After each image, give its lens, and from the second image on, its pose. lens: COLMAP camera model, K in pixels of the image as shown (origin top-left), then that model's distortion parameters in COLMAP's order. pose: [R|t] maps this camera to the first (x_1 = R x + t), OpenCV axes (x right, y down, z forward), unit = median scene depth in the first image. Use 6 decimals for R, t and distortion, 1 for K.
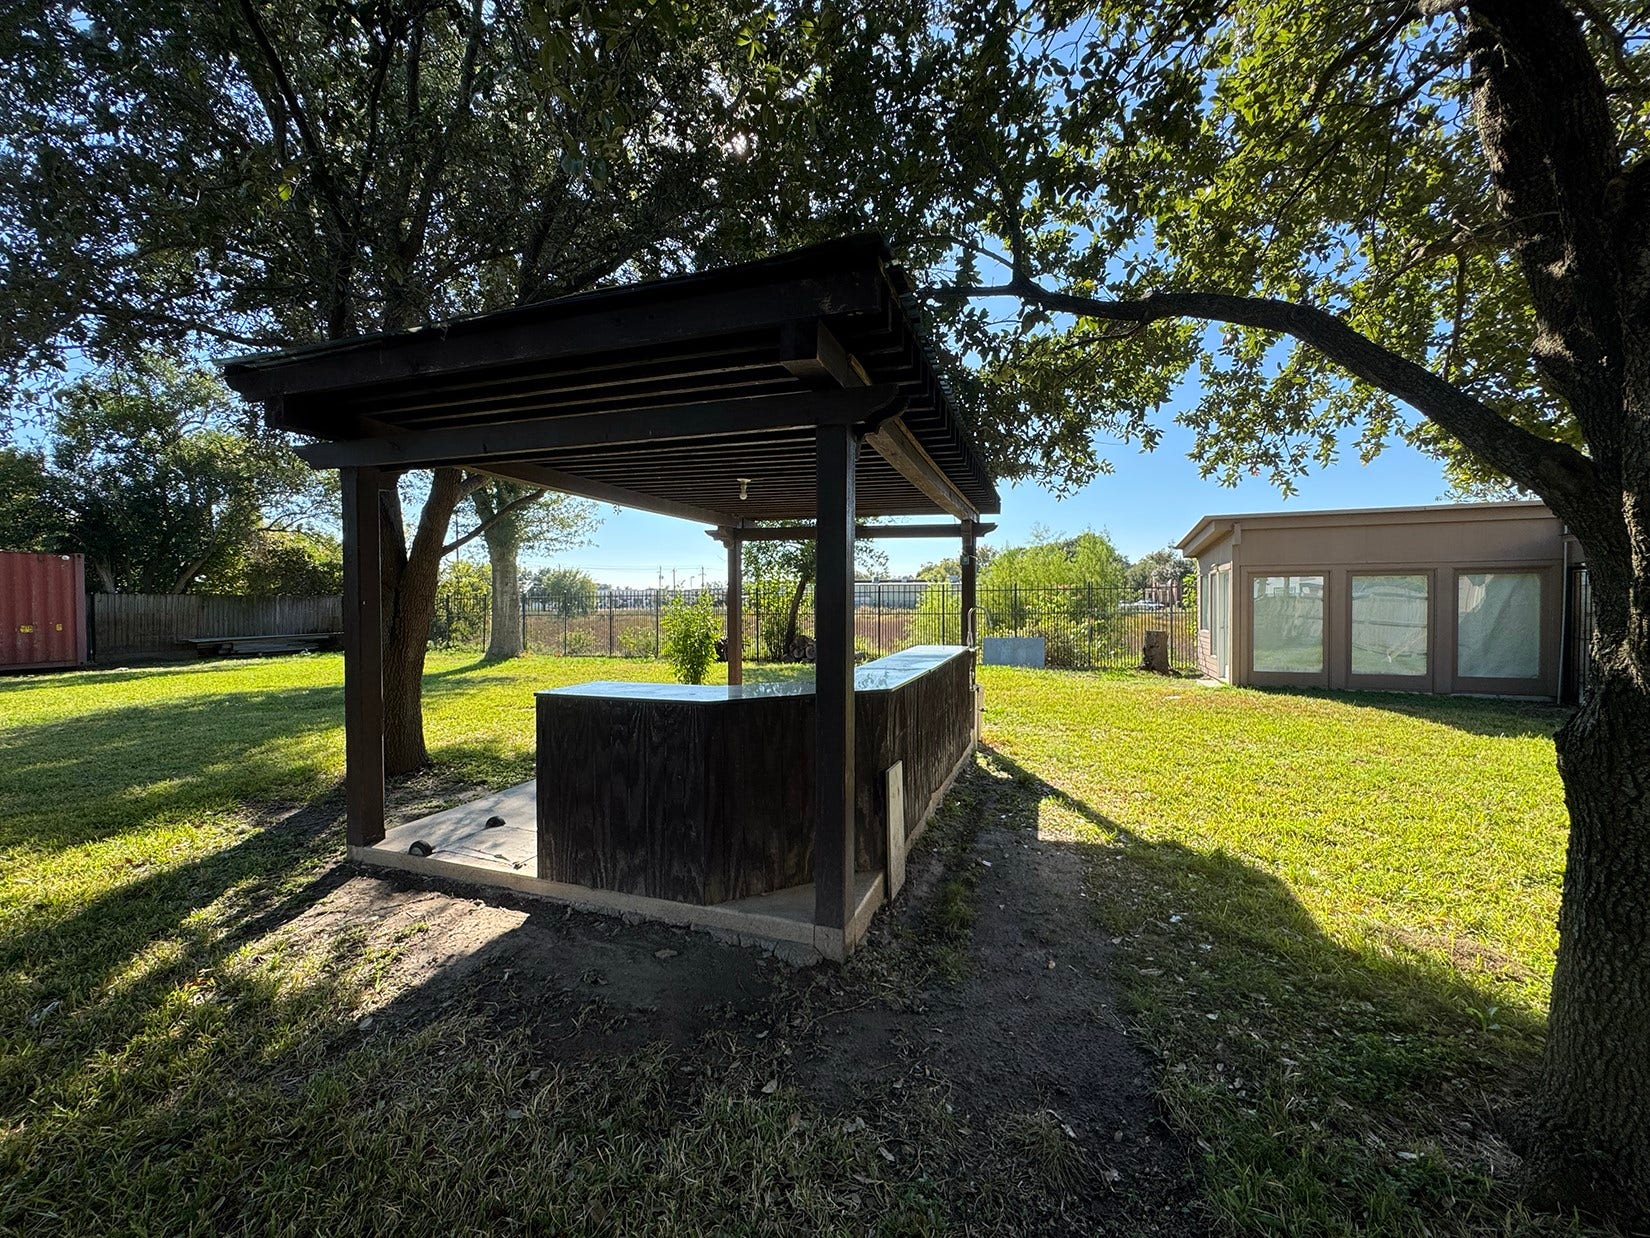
lens RADIAL K [[665.3, 0, 825.0], [0, 665.3, 619.0], [0, 0, 1]] dist [-0.007912, -0.000032]
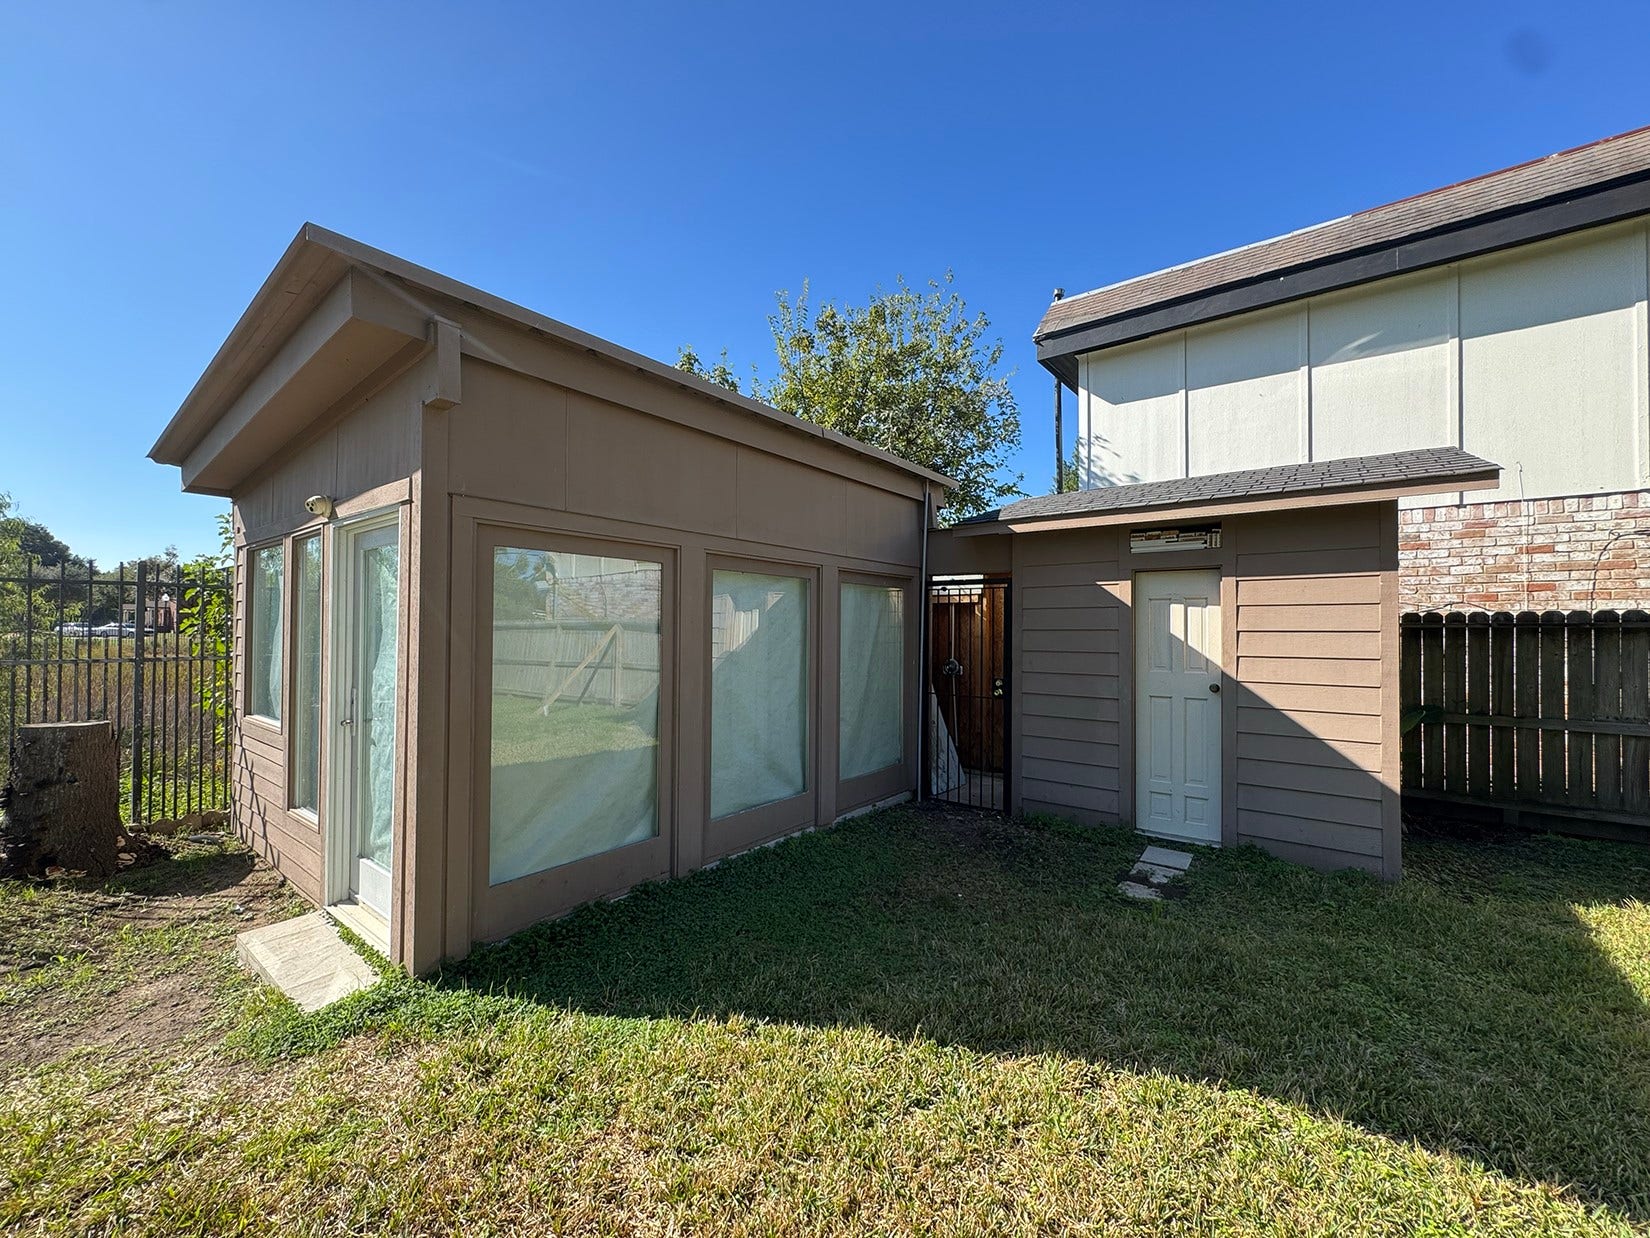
lens RADIAL K [[665.3, 0, 825.0], [0, 665.3, 619.0], [0, 0, 1]] dist [-0.007912, -0.000032]
pose [[0.297816, 0.019824, 0.954417, 0.428149], [0.010679, 0.999653, -0.024096, -0.024822], [-0.954563, 0.017369, 0.297501, 0.791432]]
